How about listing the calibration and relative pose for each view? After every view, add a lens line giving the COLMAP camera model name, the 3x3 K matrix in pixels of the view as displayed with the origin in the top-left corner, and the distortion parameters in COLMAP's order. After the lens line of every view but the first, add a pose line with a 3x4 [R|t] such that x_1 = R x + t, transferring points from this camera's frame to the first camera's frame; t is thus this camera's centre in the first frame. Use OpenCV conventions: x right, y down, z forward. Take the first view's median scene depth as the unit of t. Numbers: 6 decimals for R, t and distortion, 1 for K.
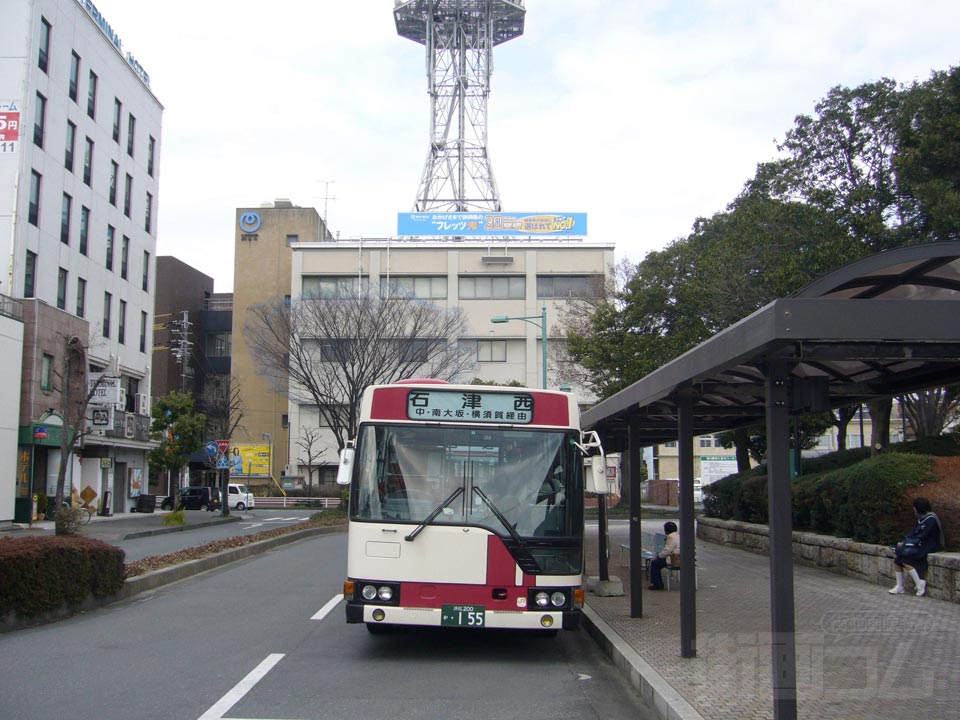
lens RADIAL K [[1020.4, 0, 482.2], [0, 1020.4, 354.5], [0, 0, 1]] dist [-0.060764, 0.000000]
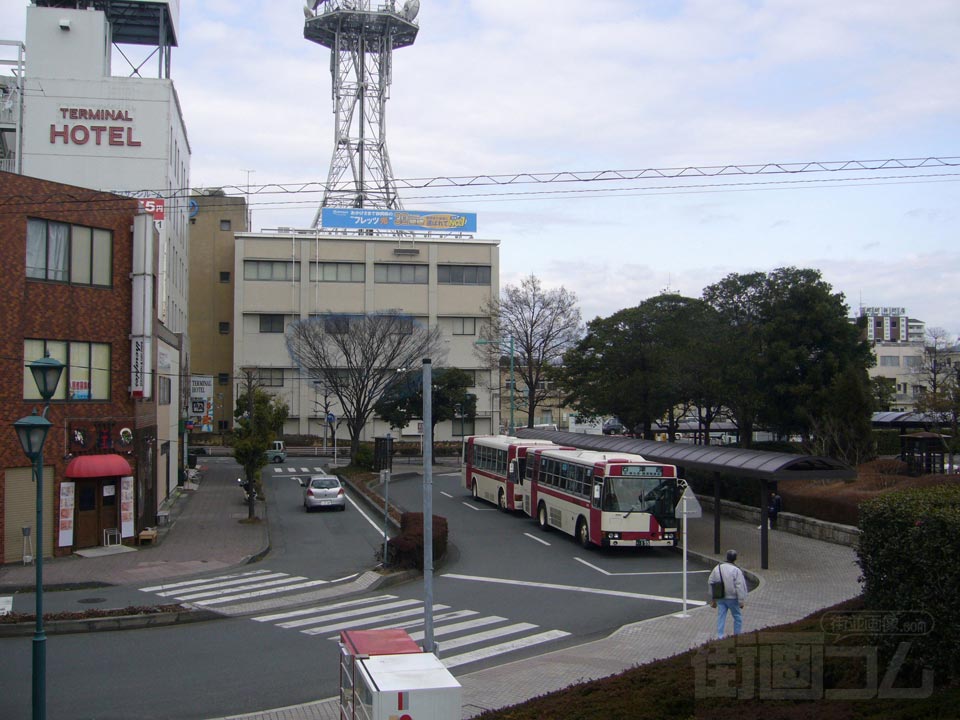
lens RADIAL K [[1020.4, 0, 478.7], [0, 1020.4, 363.6], [0, 0, 1]] dist [-0.060764, 0.000000]
pose [[0.980268, 0.006863, 0.197554, -0.141106], [-0.024510, 0.995905, 0.087026, -0.066887], [-0.196147, -0.090151, 0.976422, -0.230702]]
